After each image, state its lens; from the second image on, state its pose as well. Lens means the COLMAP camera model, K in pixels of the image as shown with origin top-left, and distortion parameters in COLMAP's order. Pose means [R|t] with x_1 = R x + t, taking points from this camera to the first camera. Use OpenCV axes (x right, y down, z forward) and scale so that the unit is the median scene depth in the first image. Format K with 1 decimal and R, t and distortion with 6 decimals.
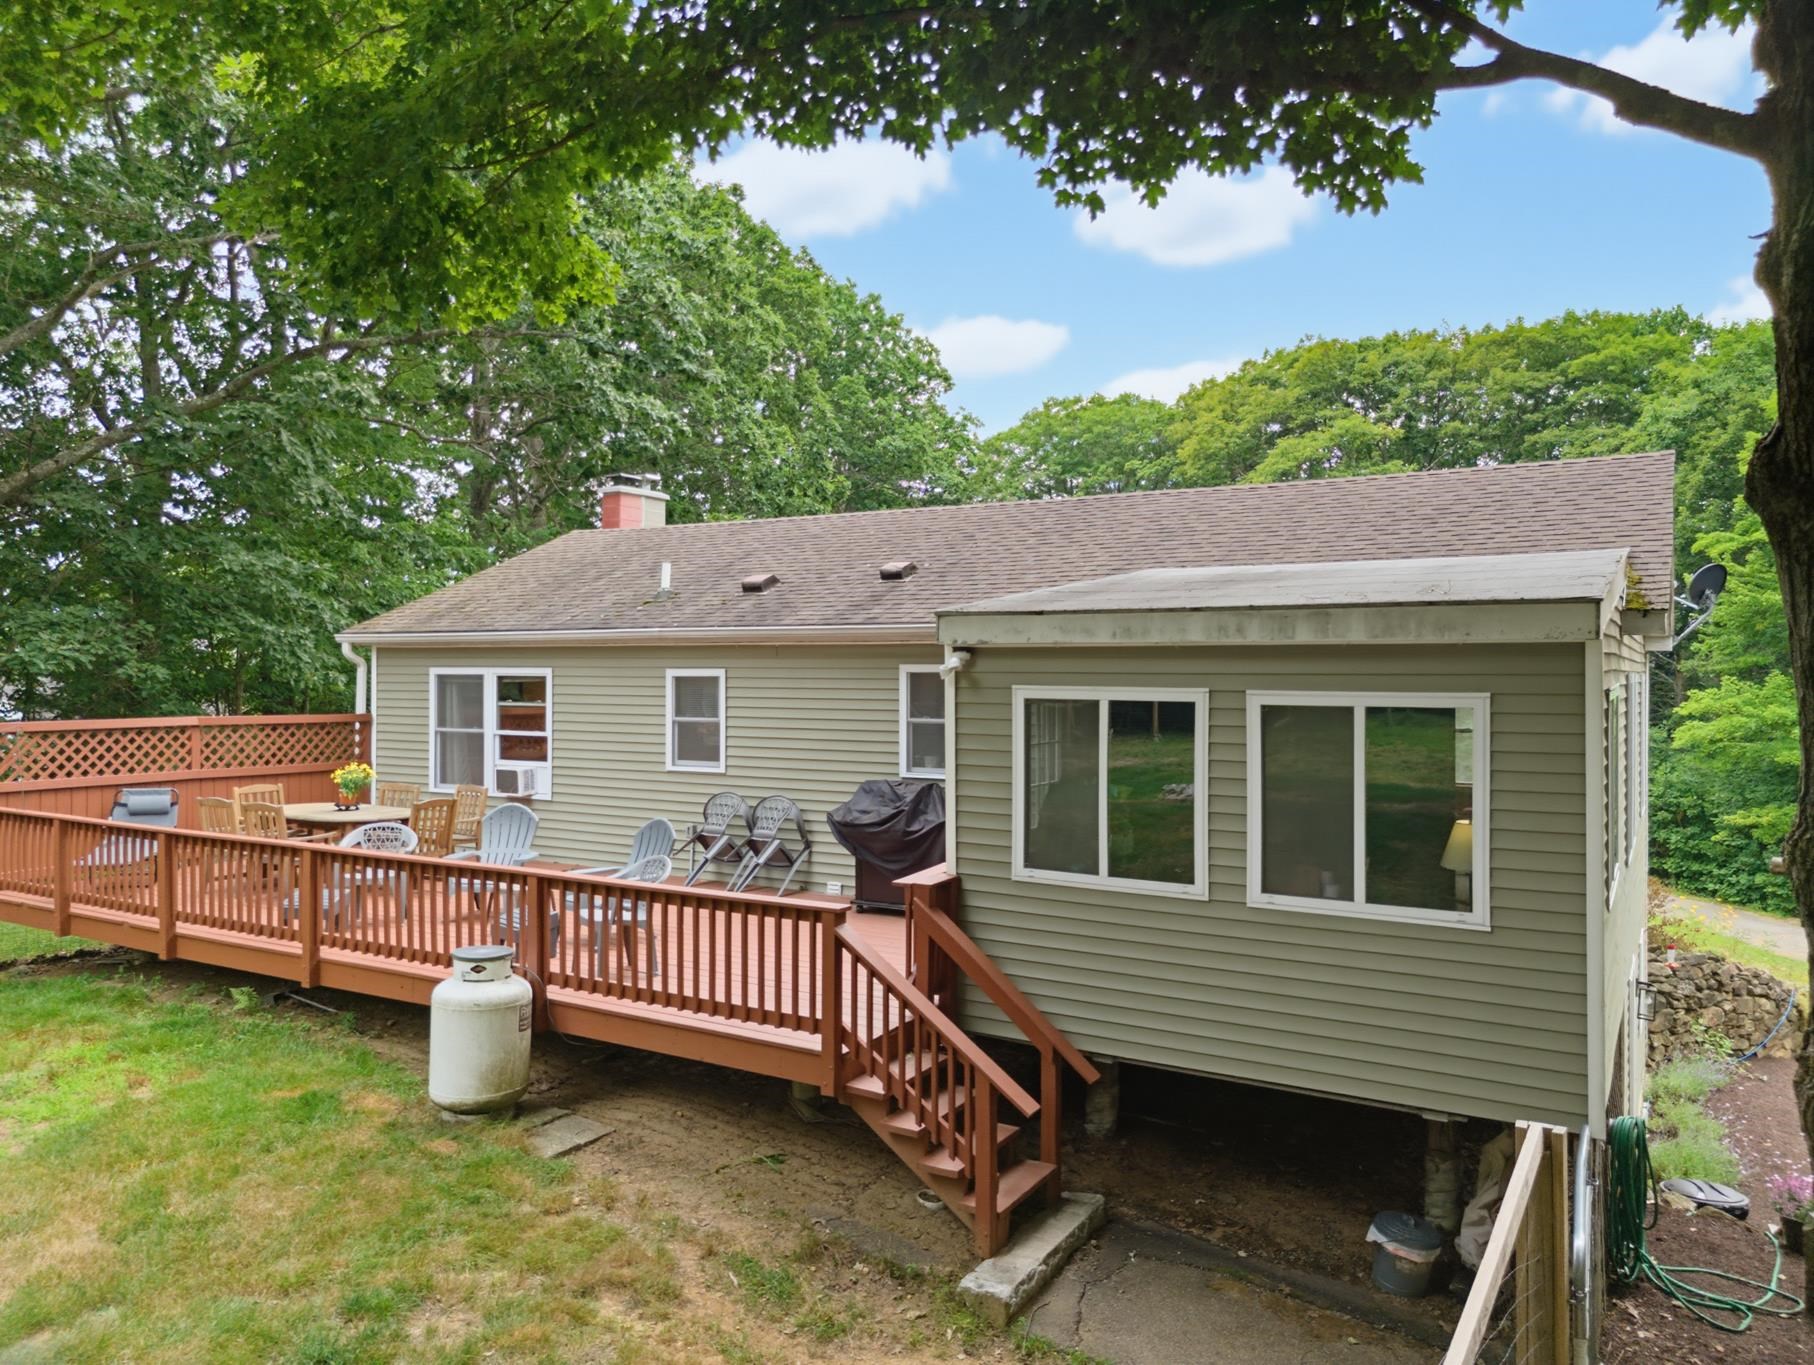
lens RADIAL K [[1293.3, 0, 905.3], [0, 1293.3, 653.0], [0, 0, 1]] dist [0.053049, -0.000987]
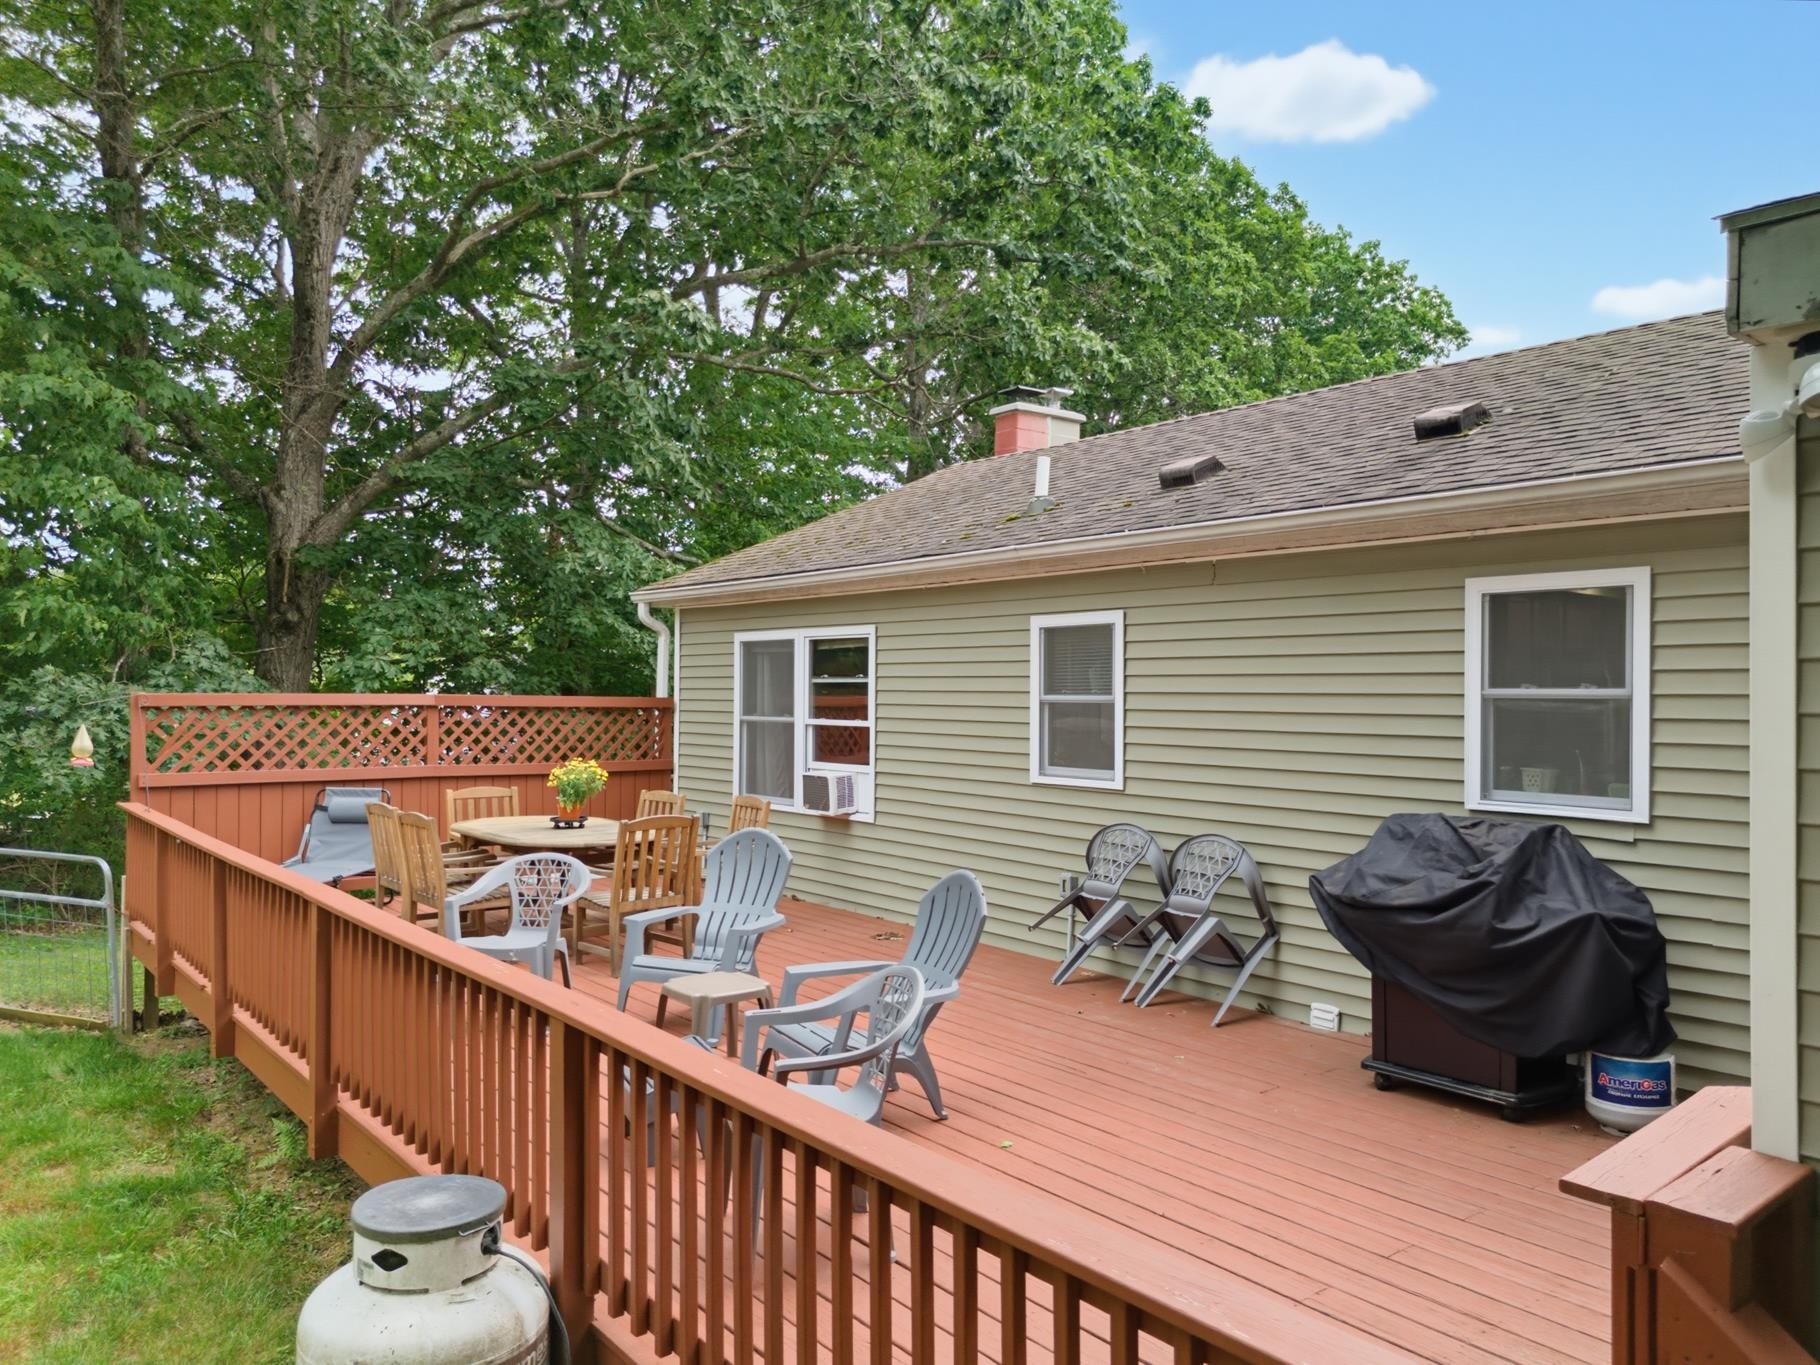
lens RADIAL K [[1278.7, 0, 922.4], [0, 1278.7, 686.9], [0, 0, 1]] dist [0.097916, -0.089299]
pose [[0.939087, 0.000528, -0.343680, -0.024223], [0.002867, 0.999952, 0.009370, 0.037404], [0.343669, -0.009785, 0.939040, 0.393443]]
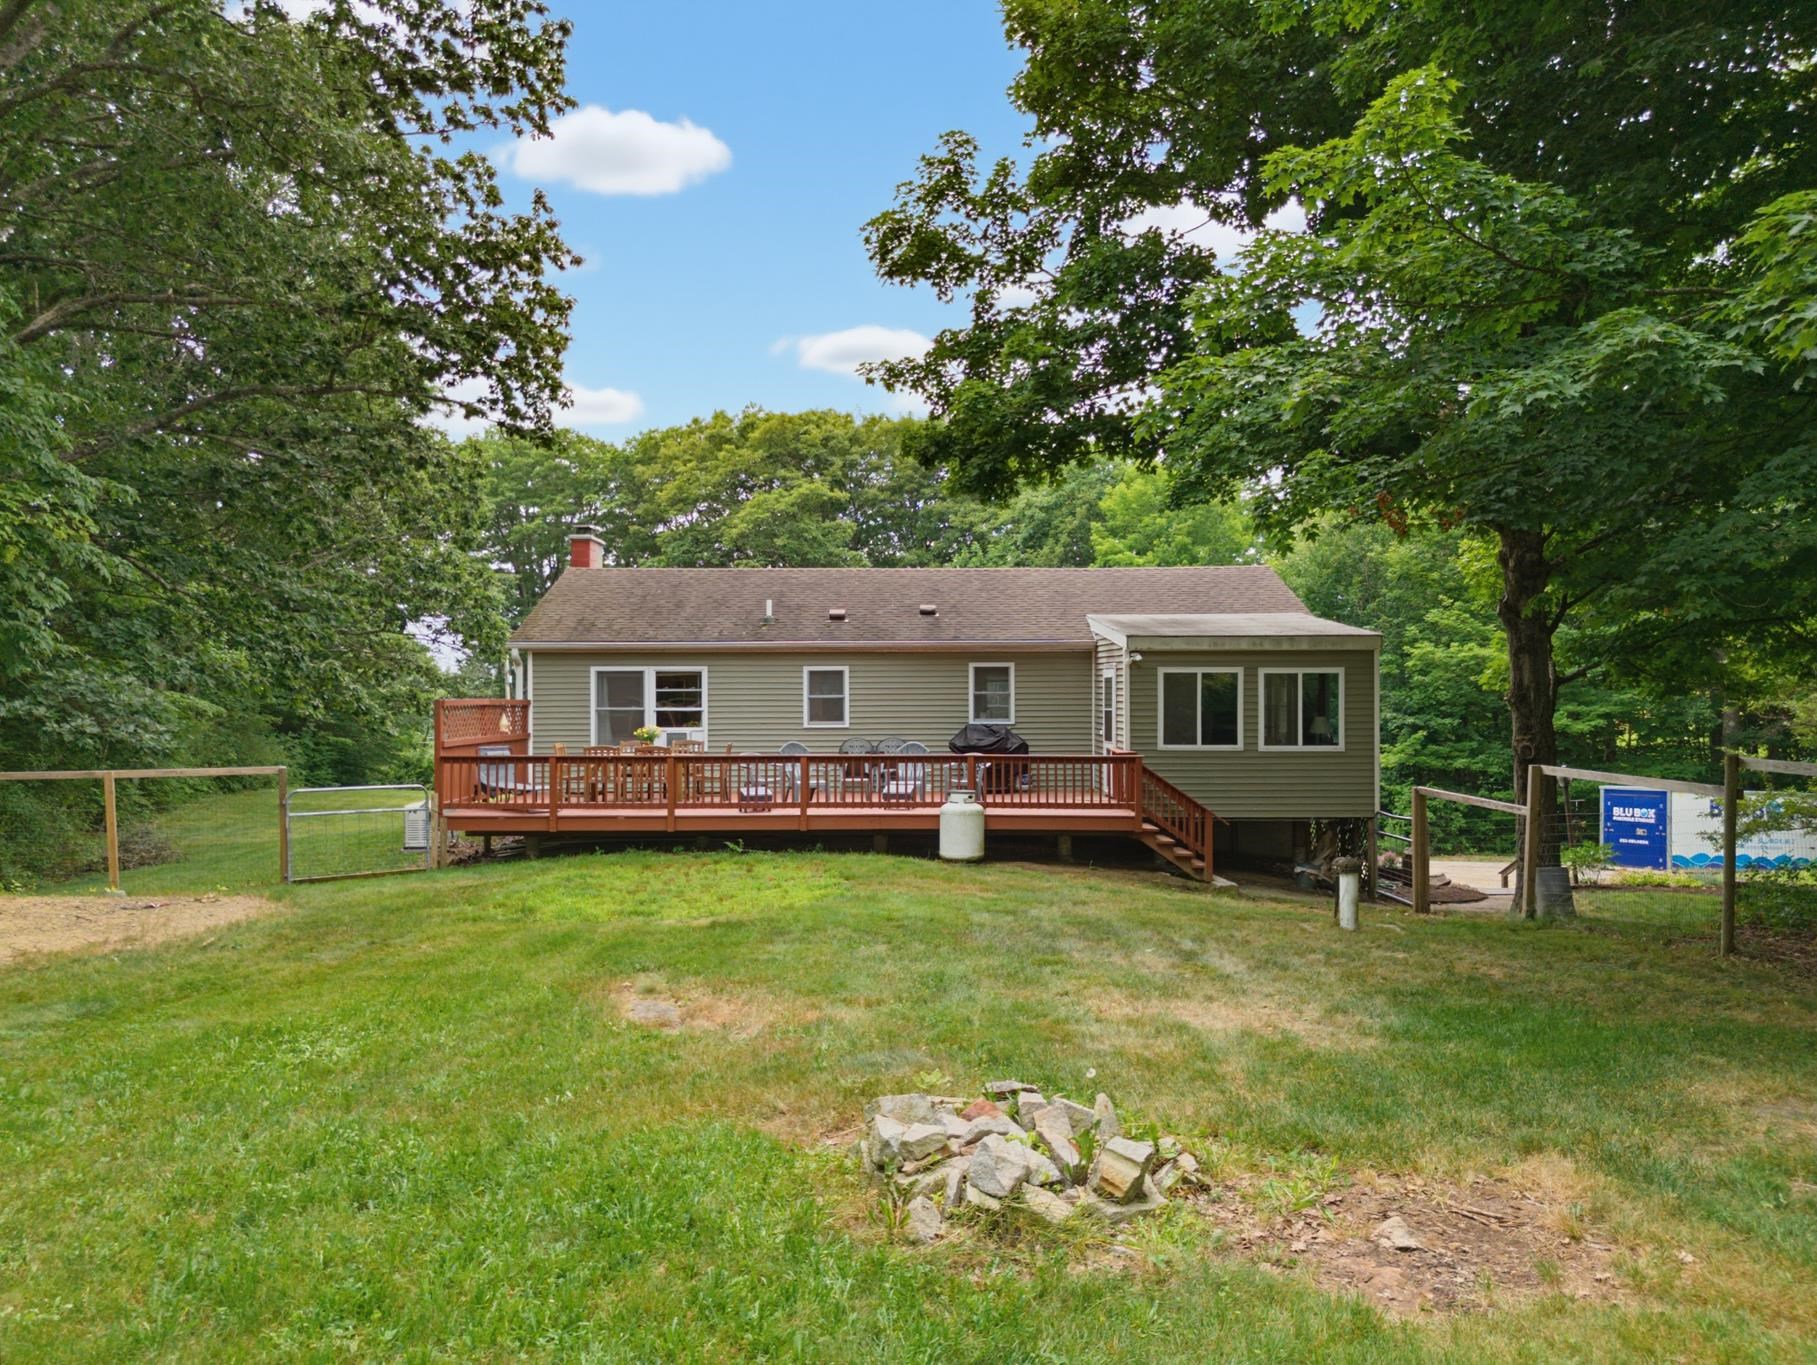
lens RADIAL K [[1276.6, 0, 920.9], [0, 1276.6, 686.9], [0, 0, 1]] dist [0.097916, -0.089299]
pose [[0.854023, -0.005089, 0.520210, -0.847163], [-0.000155, 0.999950, 0.010037, 0.021027], [-0.520235, -0.008652, 0.853979, -0.432437]]
